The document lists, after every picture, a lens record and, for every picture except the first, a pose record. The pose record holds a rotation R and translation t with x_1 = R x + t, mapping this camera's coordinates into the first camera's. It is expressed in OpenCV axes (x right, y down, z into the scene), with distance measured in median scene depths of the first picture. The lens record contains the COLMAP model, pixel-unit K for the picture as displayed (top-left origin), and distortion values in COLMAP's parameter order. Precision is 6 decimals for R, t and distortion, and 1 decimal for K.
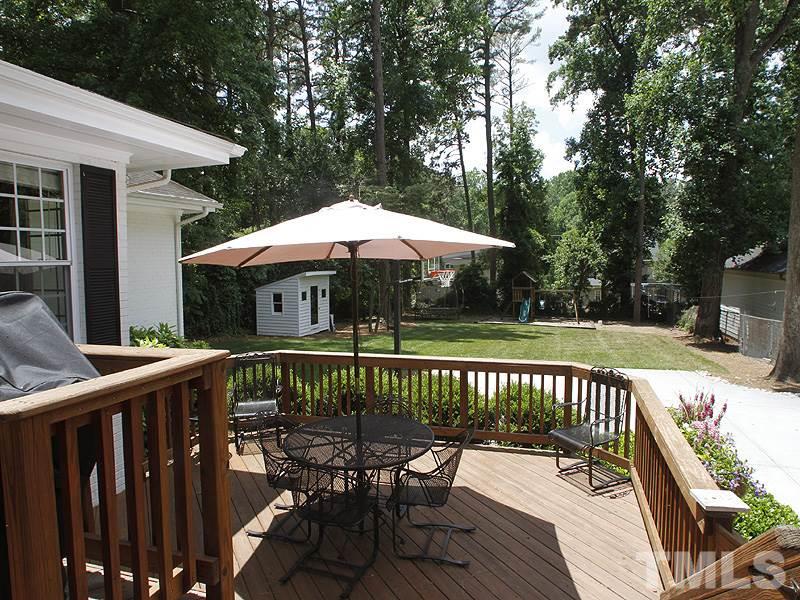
lens RADIAL K [[522.3, 0, 397.7], [0, 522.3, 299.0], [0, 0, 1]] dist [-0.072689, 0.060981]
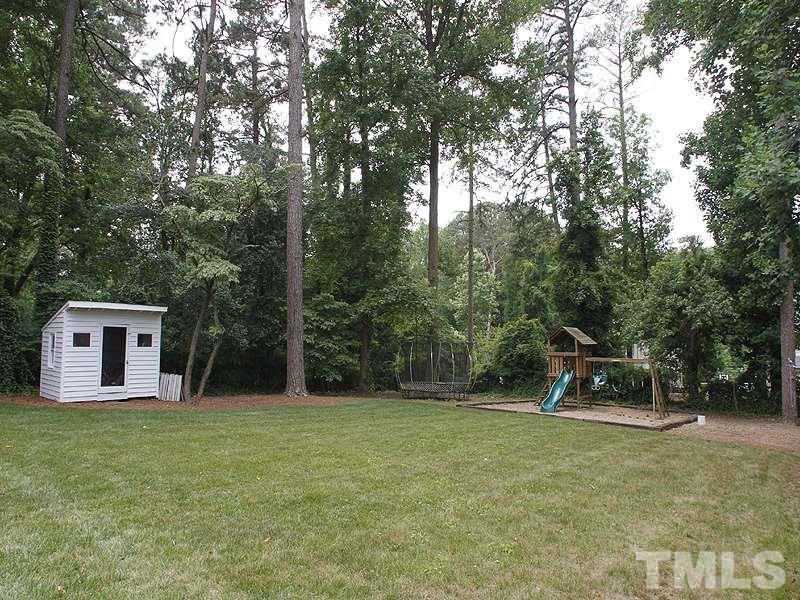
lens RADIAL K [[522.3, 0, 397.7], [0, 522.3, 299.0], [0, 0, 1]] dist [-0.072689, 0.060981]
pose [[0.931204, -0.010627, -0.364342, 0.227687], [-0.047850, 0.987360, -0.151096, 0.011980], [0.361343, 0.158135, 0.918926, 0.305032]]
